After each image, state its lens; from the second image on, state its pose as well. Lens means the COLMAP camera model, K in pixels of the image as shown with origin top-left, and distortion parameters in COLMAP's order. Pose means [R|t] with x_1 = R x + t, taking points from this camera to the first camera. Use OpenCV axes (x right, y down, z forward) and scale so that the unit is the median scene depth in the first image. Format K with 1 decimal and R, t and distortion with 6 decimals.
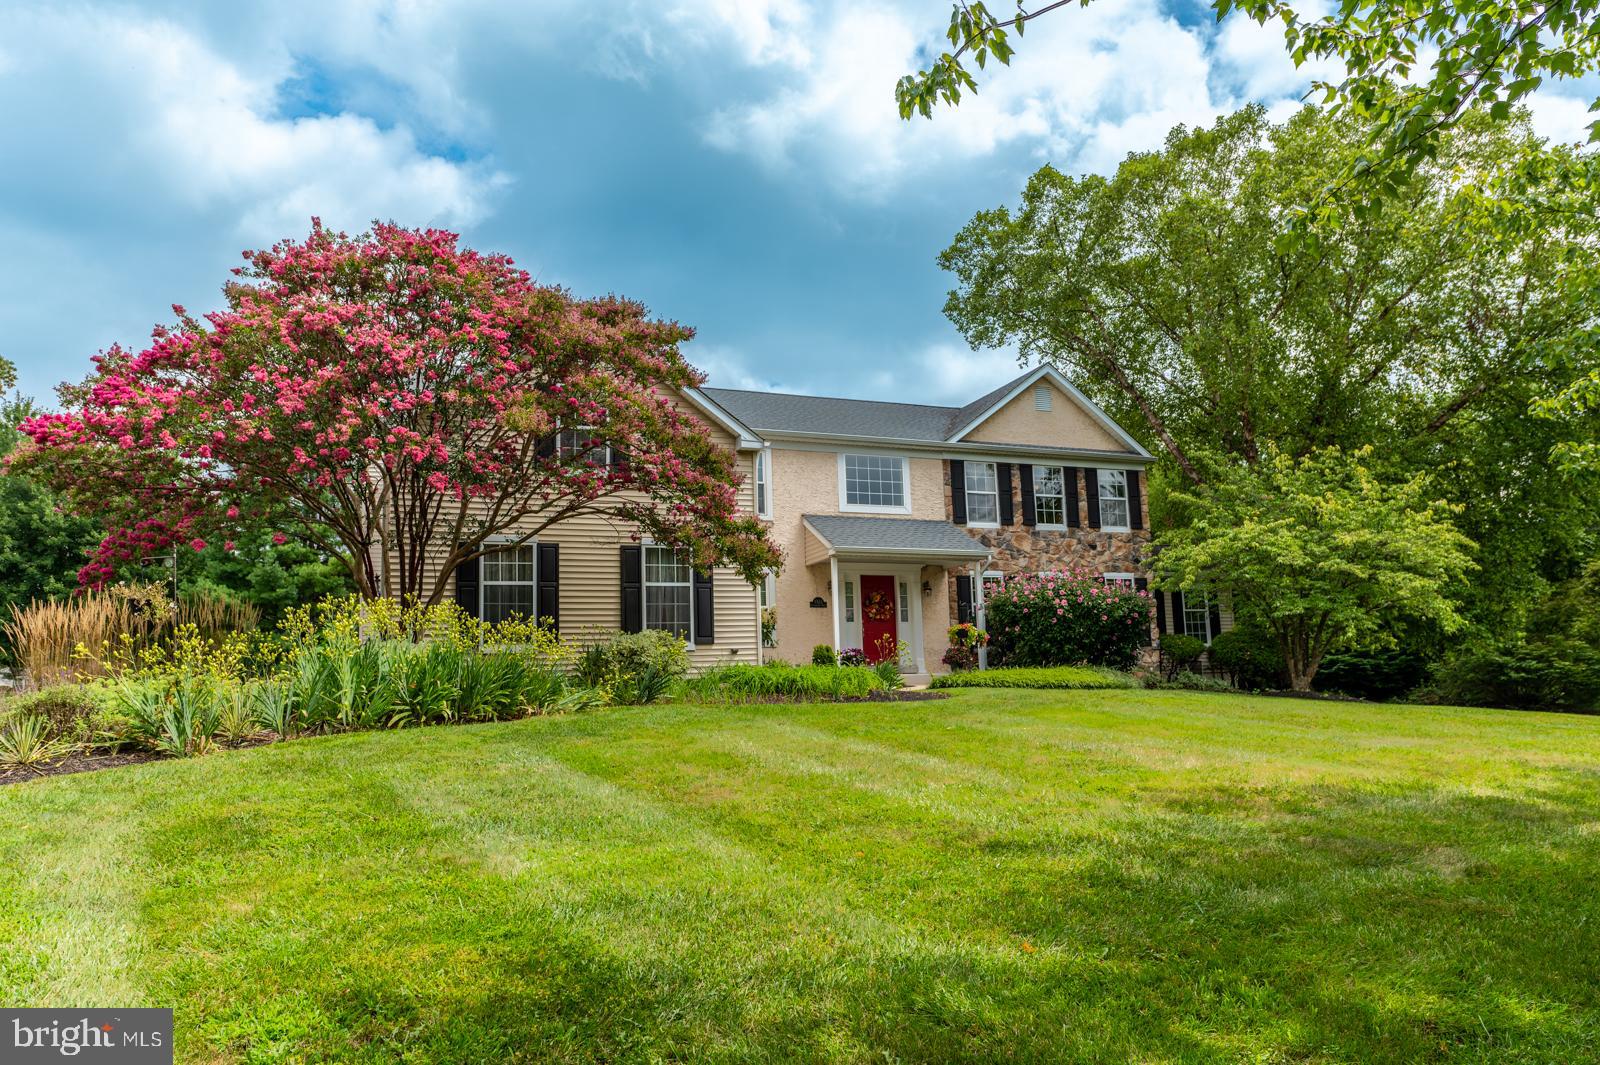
lens RADIAL K [[1047.4, 0, 801.8], [0, 1047.4, 532.0], [0, 0, 1]] dist [0.002020, 0.000928]
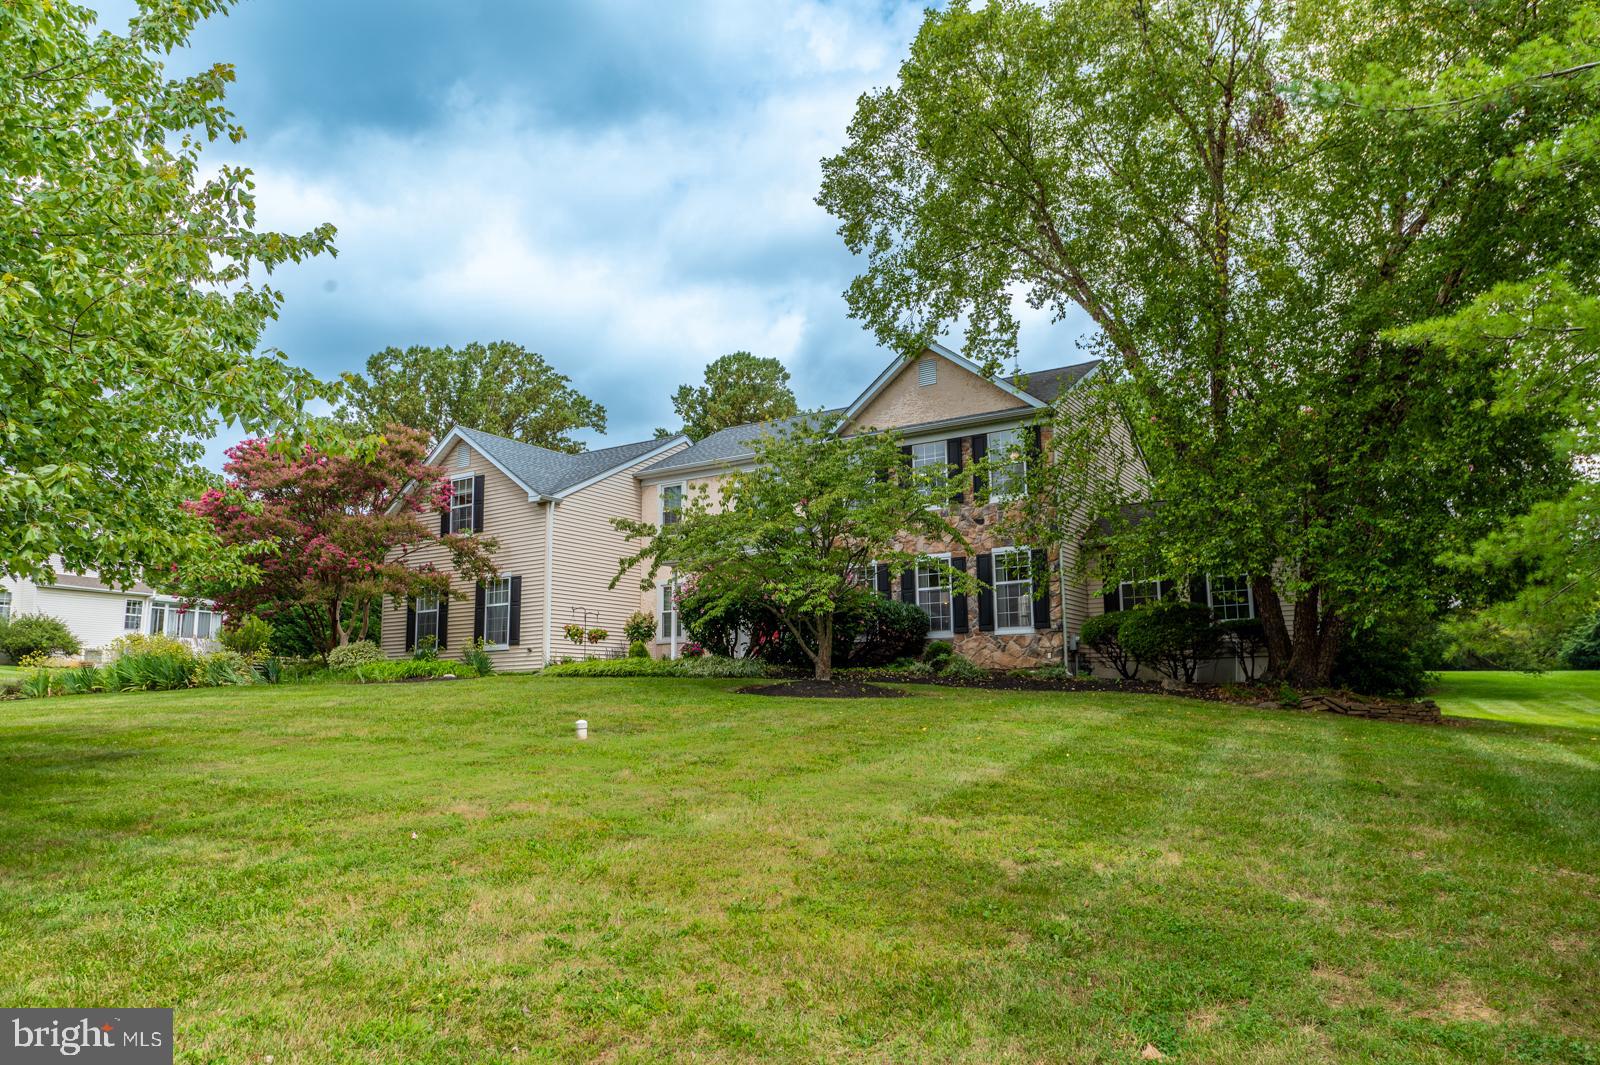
lens RADIAL K [[1096.3, 0, 800.7], [0, 1096.3, 534.5], [0, 0, 1]] dist [0.001851, 0.000097]
pose [[0.587342, -0.104598, -0.802551, 1.019955], [0.118472, 0.992043, -0.042592, 0.051061], [0.800621, -0.070064, 0.595061, 0.331032]]
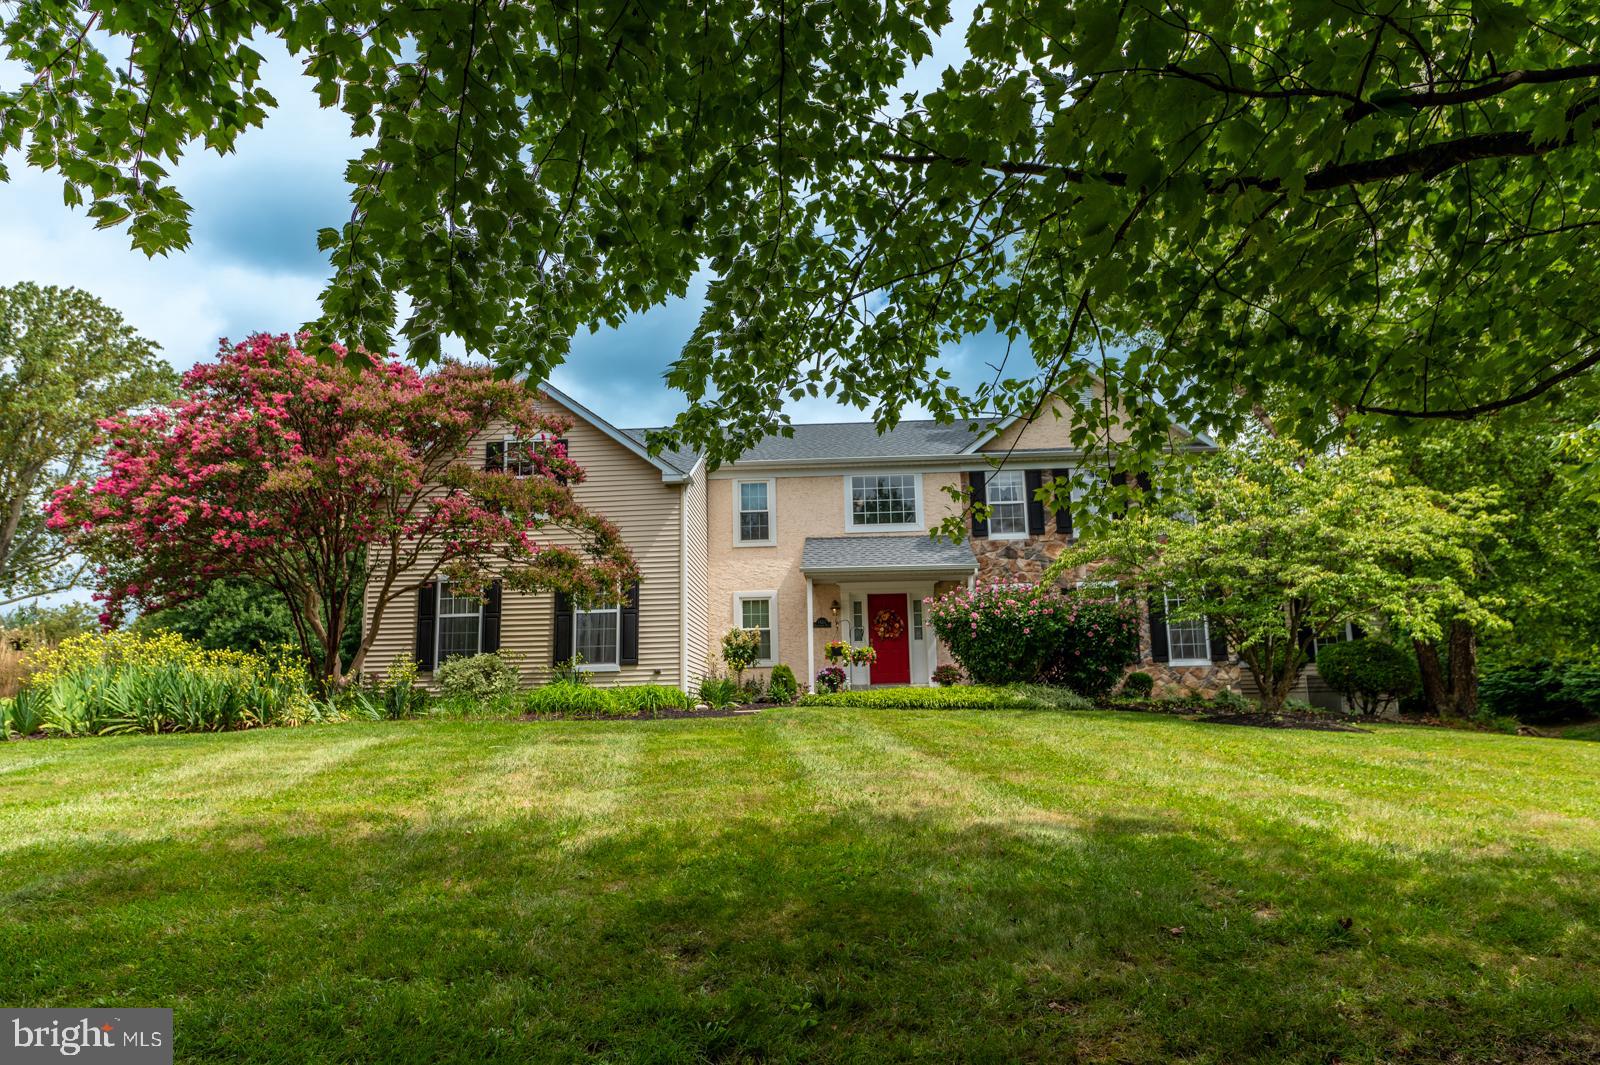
lens RADIAL K [[1000.4, 0, 795.5], [0, 1000.4, 529.8], [0, 0, 1]] dist [-0.024813, -0.001495]
pose [[0.912890, -0.066487, -0.402754, 0.374194], [0.055530, 0.997701, -0.038834, 0.012409], [0.404410, 0.013086, 0.914484, 0.089111]]
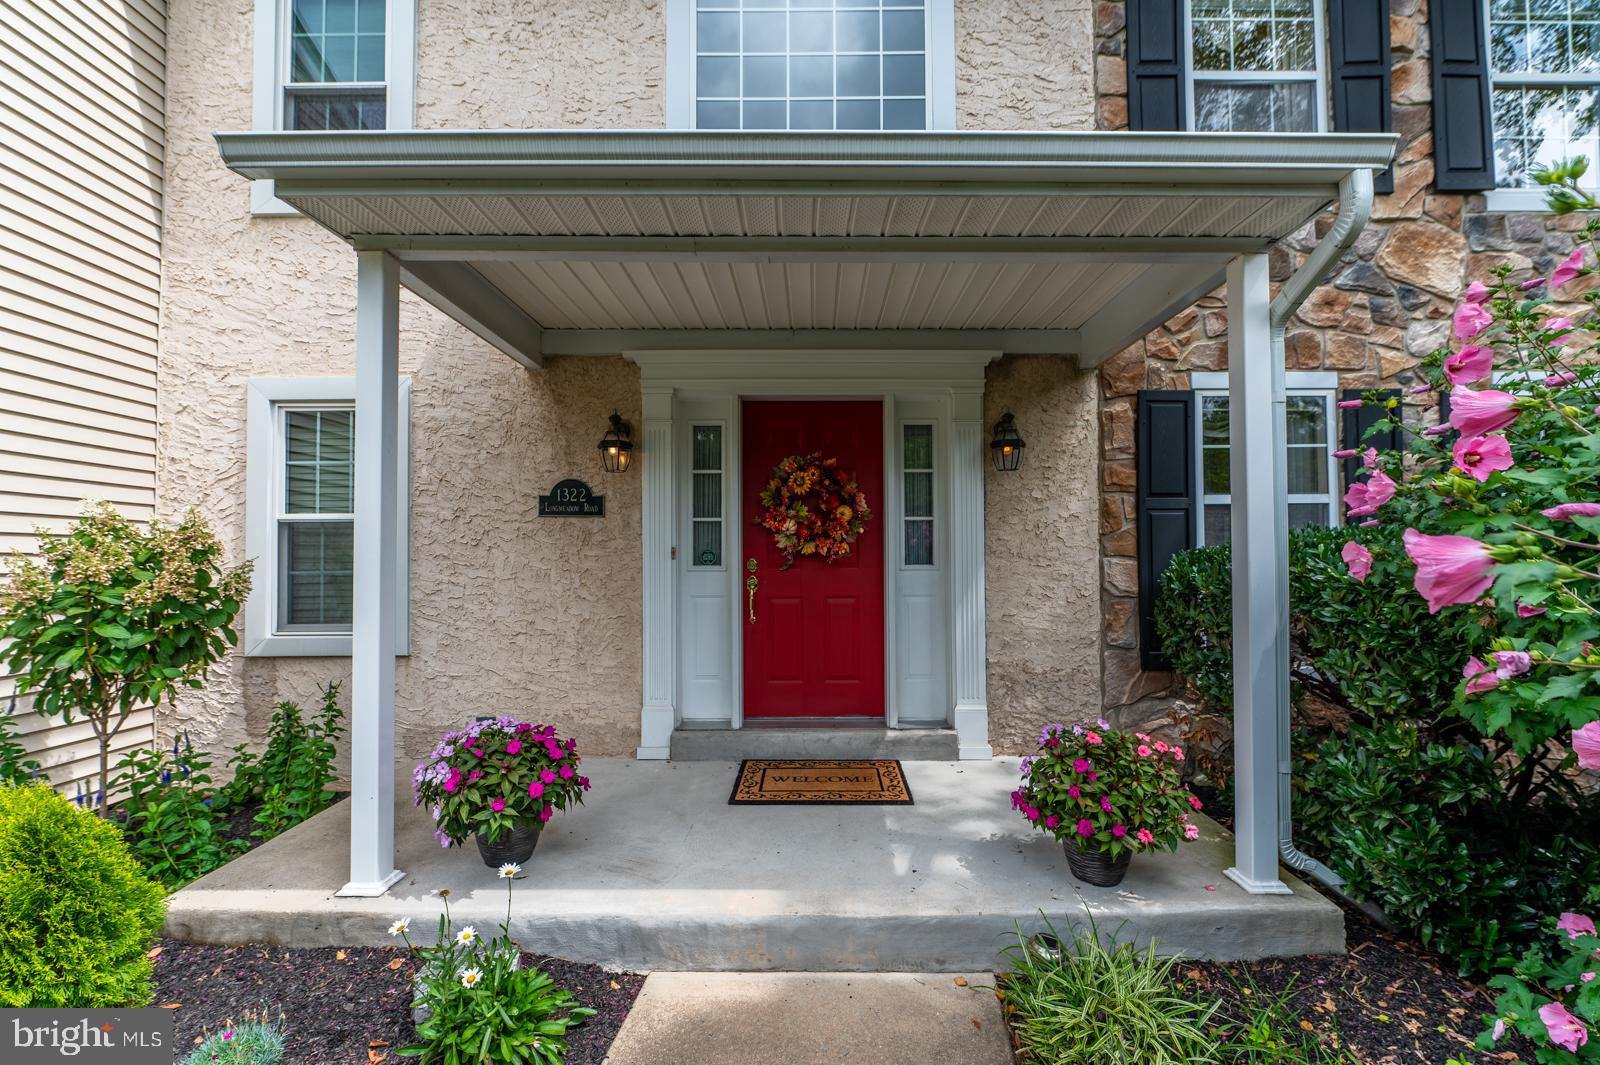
lens RADIAL K [[636.1, 0, 810.4], [0, 636.1, 546.7], [0, 0, 1]] dist [-0.009810, 0.000739]
pose [[0.933196, 0.016140, -0.359004, 0.130379], [0.032647, 0.991053, 0.129418, 0.057402], [0.357881, -0.132493, 0.924320, 0.823723]]
